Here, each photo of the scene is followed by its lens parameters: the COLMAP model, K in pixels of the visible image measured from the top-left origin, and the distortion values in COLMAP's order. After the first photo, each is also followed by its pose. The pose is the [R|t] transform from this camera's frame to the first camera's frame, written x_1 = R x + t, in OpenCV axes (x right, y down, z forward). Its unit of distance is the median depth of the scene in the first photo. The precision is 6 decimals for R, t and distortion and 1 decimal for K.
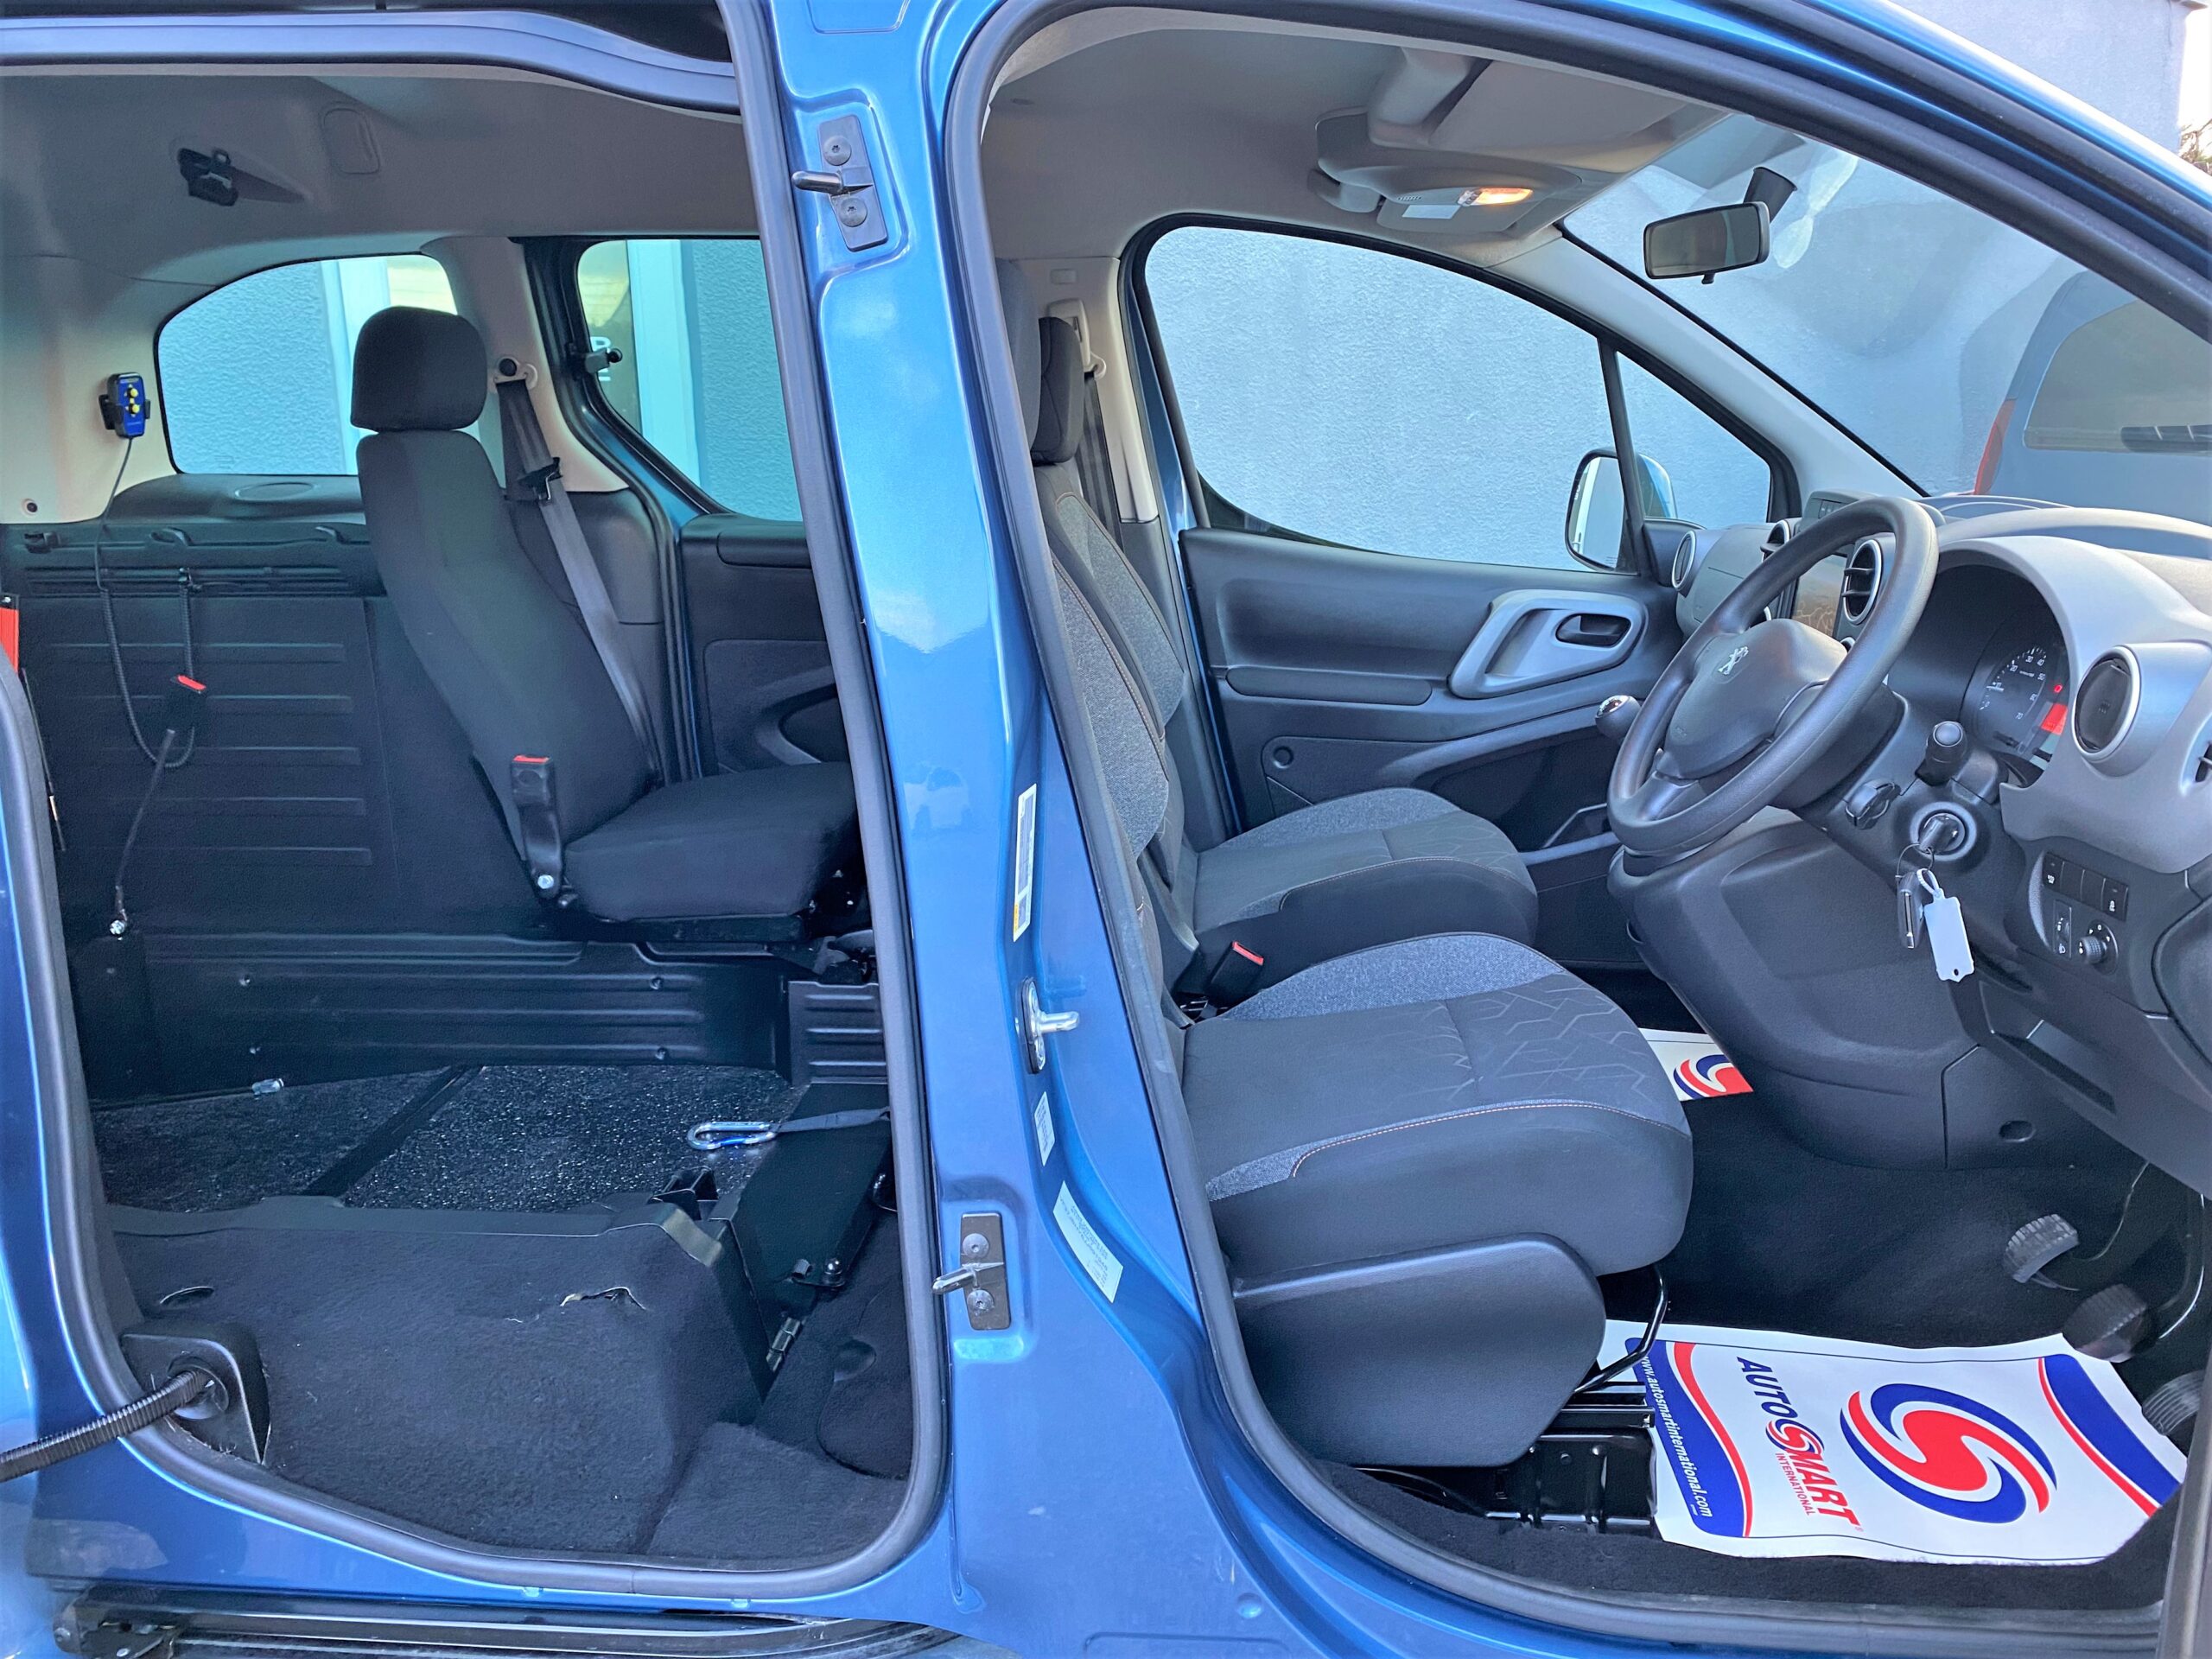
lens RADIAL K [[1736.2, 0, 1106.0], [0, 1736.2, 829.5], [0, 0, 1]] dist [0.034204, -0.036666]
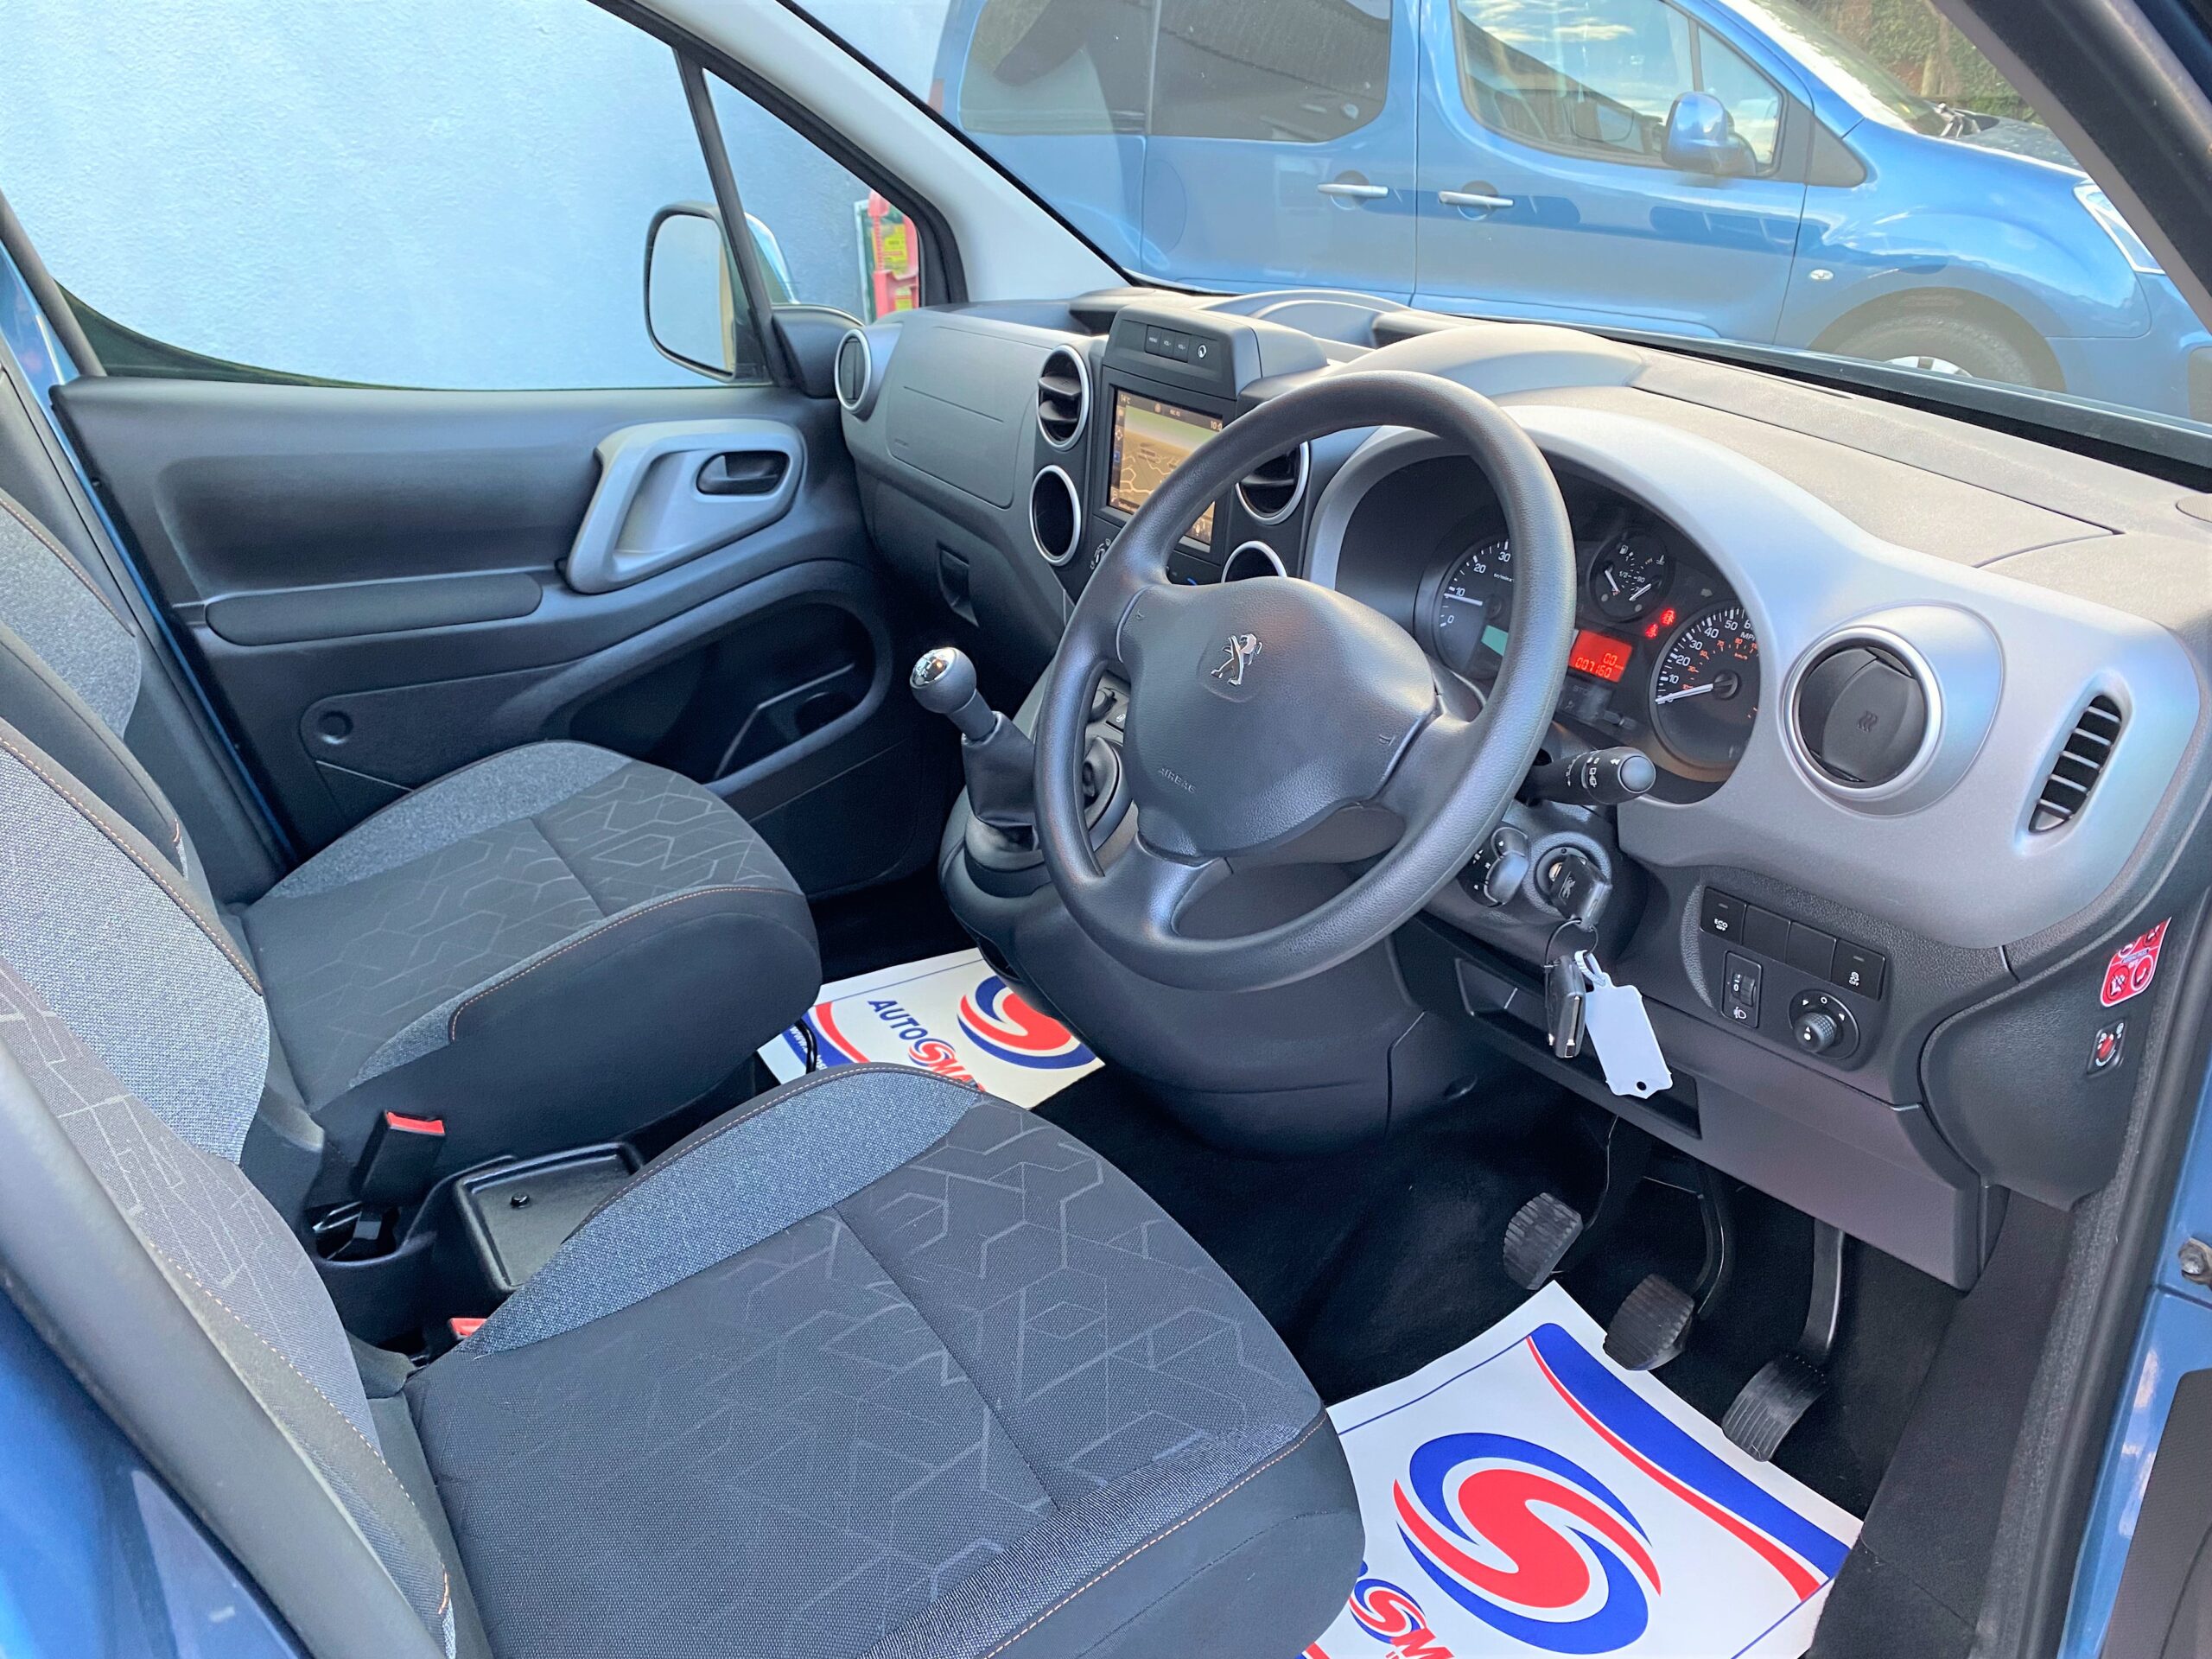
lens RADIAL K [[1679.3, 0, 1105.5], [0, 1679.3, 821.2], [0, 0, 1]] dist [0.031911, -0.029124]
pose [[0.807303, -0.248644, 0.535198, -0.018207], [0.144391, 0.962565, 0.229390, -0.163165], [-0.572200, -0.107909, 0.812984, 0.460073]]
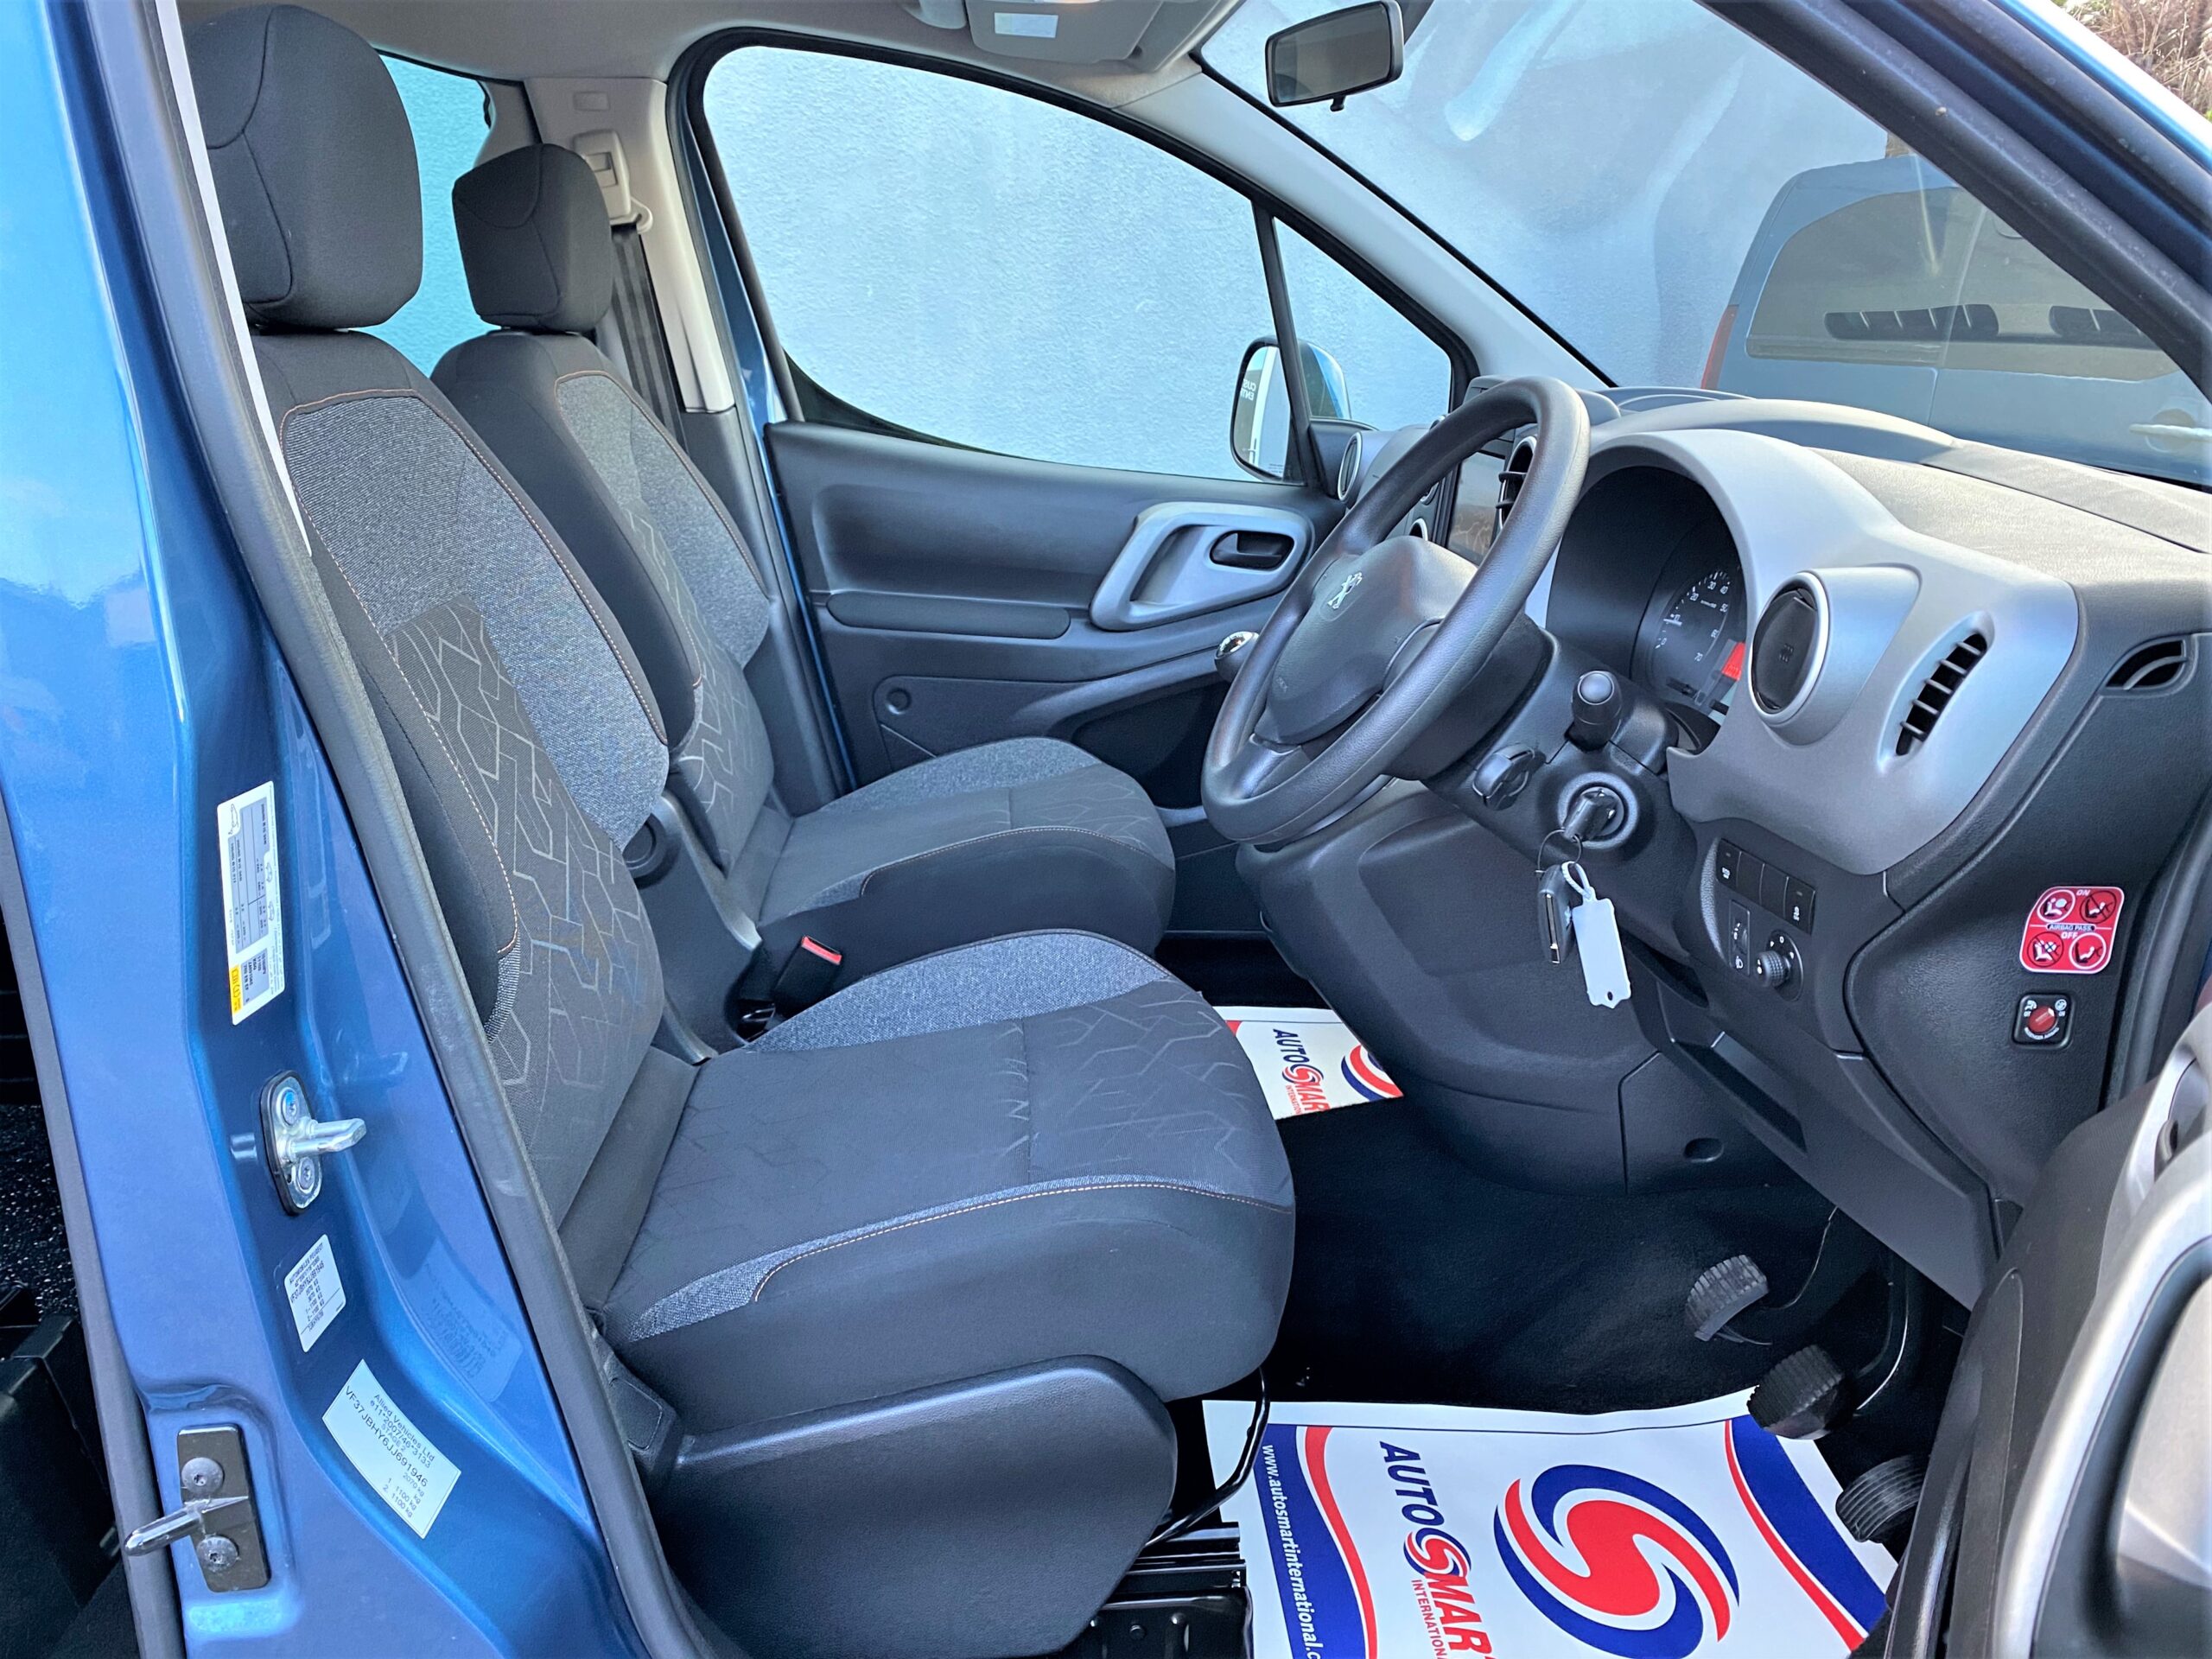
lens RADIAL K [[1758.9, 0, 1106.0], [0, 1758.9, 829.5], [0, 0, 1]] dist [0.109419, -0.239202]
pose [[0.991062, -0.020823, 0.131763, 0.129096], [0.014998, 0.998872, 0.045042, -0.024059], [-0.132553, -0.042663, 0.990257, 0.201161]]
